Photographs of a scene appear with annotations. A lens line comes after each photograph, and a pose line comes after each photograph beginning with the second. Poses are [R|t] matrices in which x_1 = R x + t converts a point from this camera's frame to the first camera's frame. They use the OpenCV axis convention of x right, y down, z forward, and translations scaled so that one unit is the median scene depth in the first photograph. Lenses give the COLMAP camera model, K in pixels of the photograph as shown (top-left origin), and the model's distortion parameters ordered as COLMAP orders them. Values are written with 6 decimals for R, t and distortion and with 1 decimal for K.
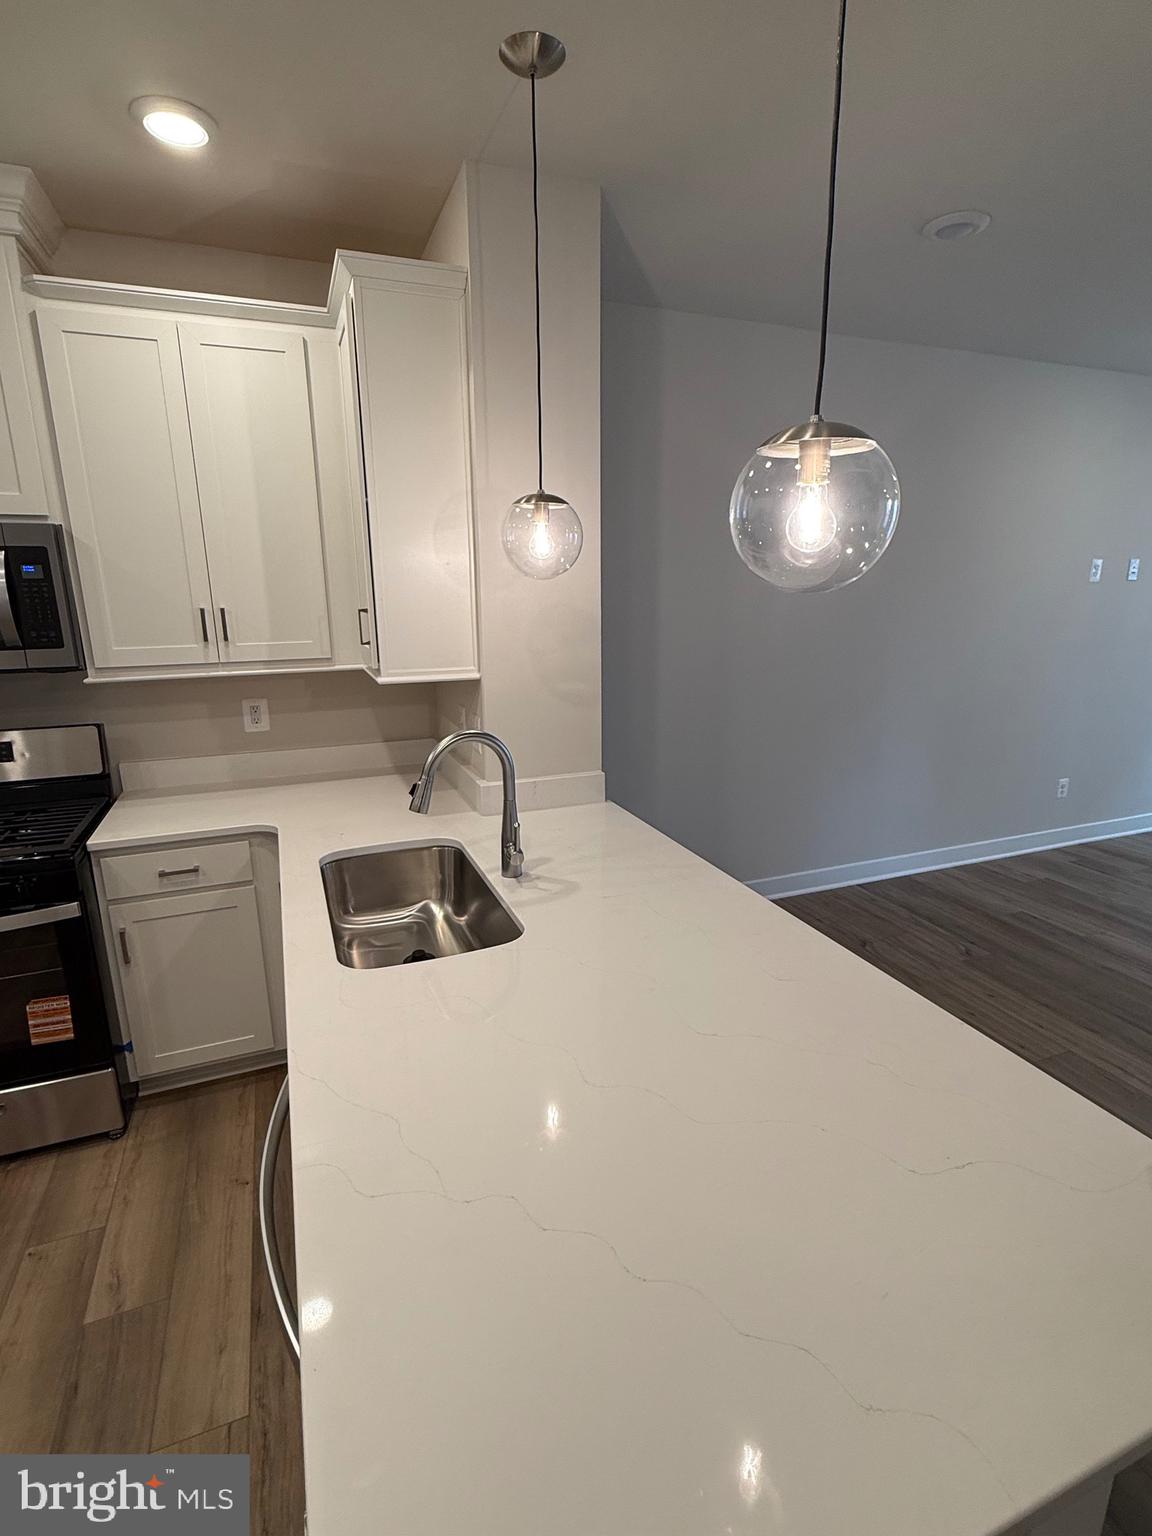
lens RADIAL K [[746.7, 0, 579.7], [0, 746.7, 770.6], [0, 0, 1]] dist [0.000426, -0.000413]
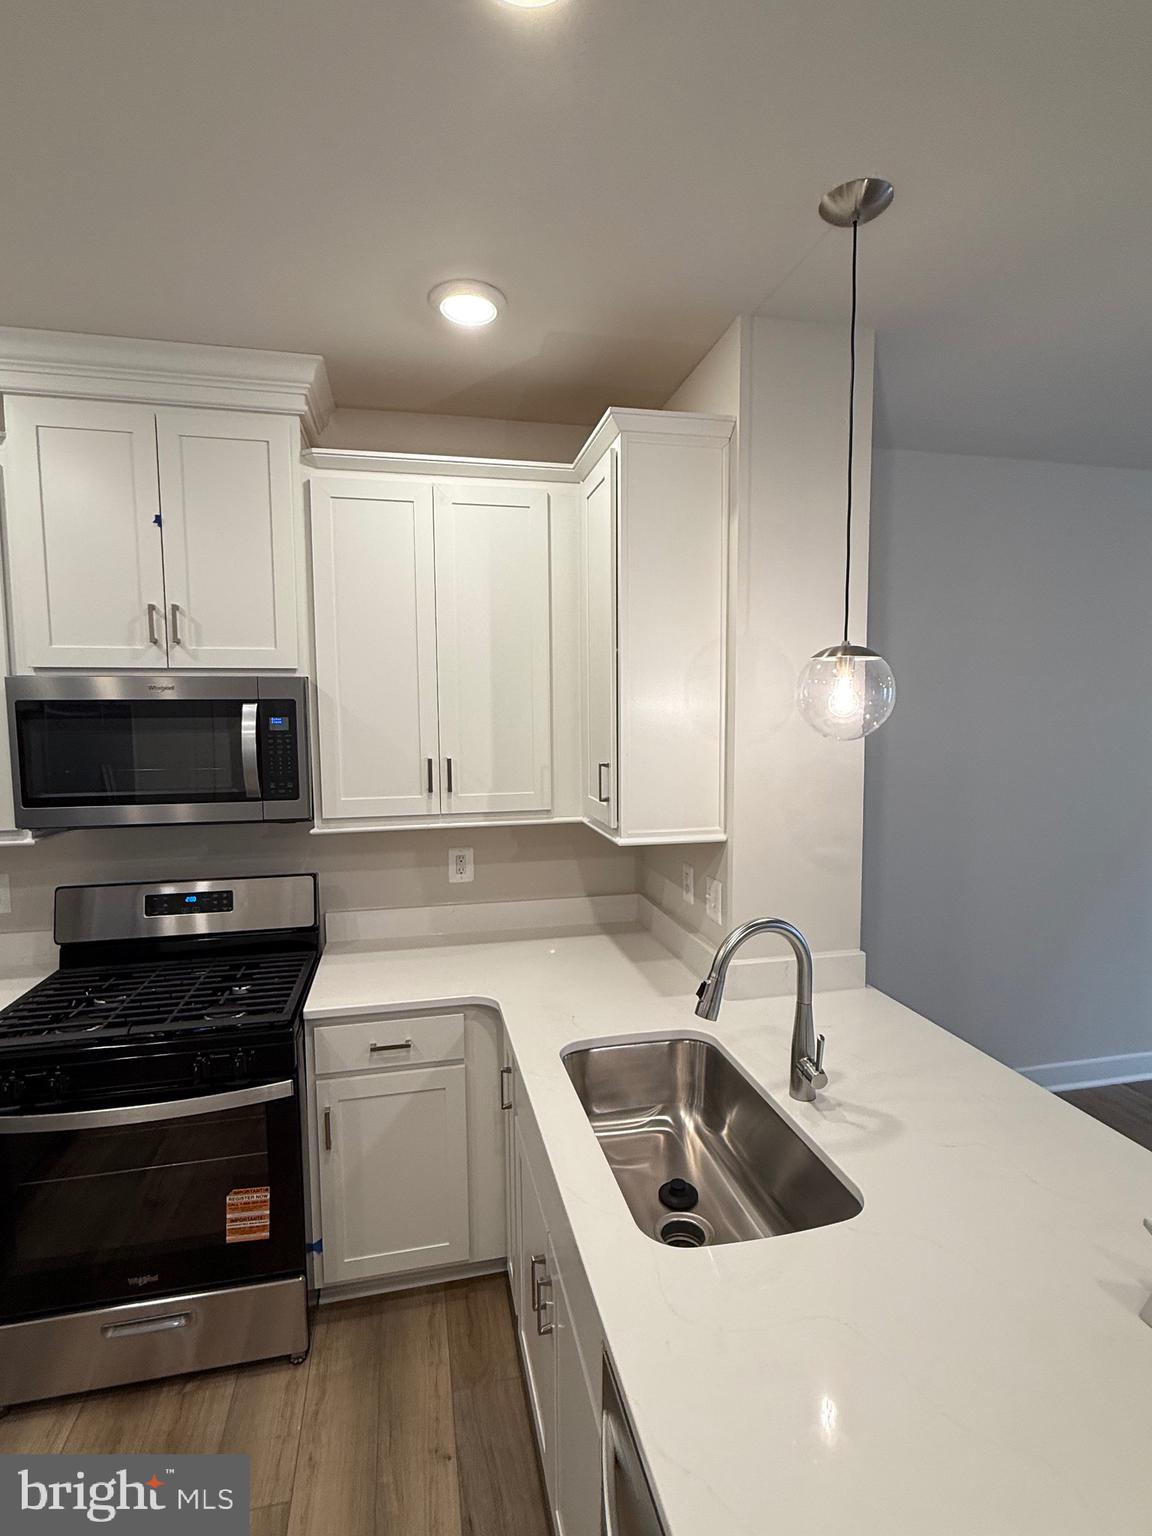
lens RADIAL K [[752.8, 0, 580.7], [0, 752.8, 773.6], [0, 0, 1]] dist [0.001602, -0.000518]
pose [[0.987347, 0.013544, -0.157996, -0.172059], [-0.038660, 0.986842, -0.157000, -0.057494], [0.153791, 0.161121, 0.974879, 0.092856]]
